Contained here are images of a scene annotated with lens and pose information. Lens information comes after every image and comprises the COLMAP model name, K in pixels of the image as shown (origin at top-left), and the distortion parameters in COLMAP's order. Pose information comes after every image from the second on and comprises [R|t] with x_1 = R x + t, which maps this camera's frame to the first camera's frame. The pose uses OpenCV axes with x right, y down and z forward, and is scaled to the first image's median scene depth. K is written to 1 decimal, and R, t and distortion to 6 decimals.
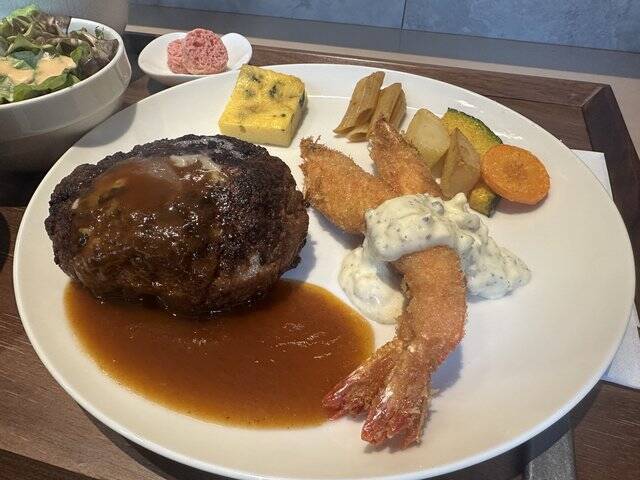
lens RADIAL K [[455.5, 0, 311.0], [0, 455.5, 254.2], [0, 0, 1]] dist [0.001957, -0.000445]
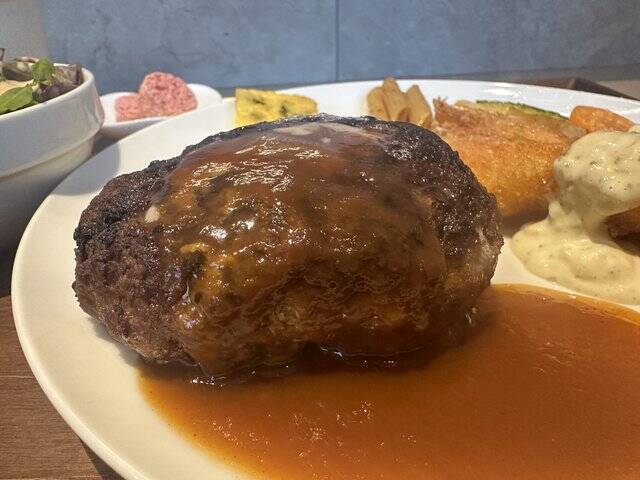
lens RADIAL K [[455.5, 0, 311.0], [0, 455.5, 254.2], [0, 0, 1]] dist [0.001957, -0.000445]
pose [[0.946799, -0.207031, 0.246393, -0.335038], [0.256458, 0.947896, -0.189006, 0.061061], [-0.194424, 0.242140, 0.950562, 0.315654]]
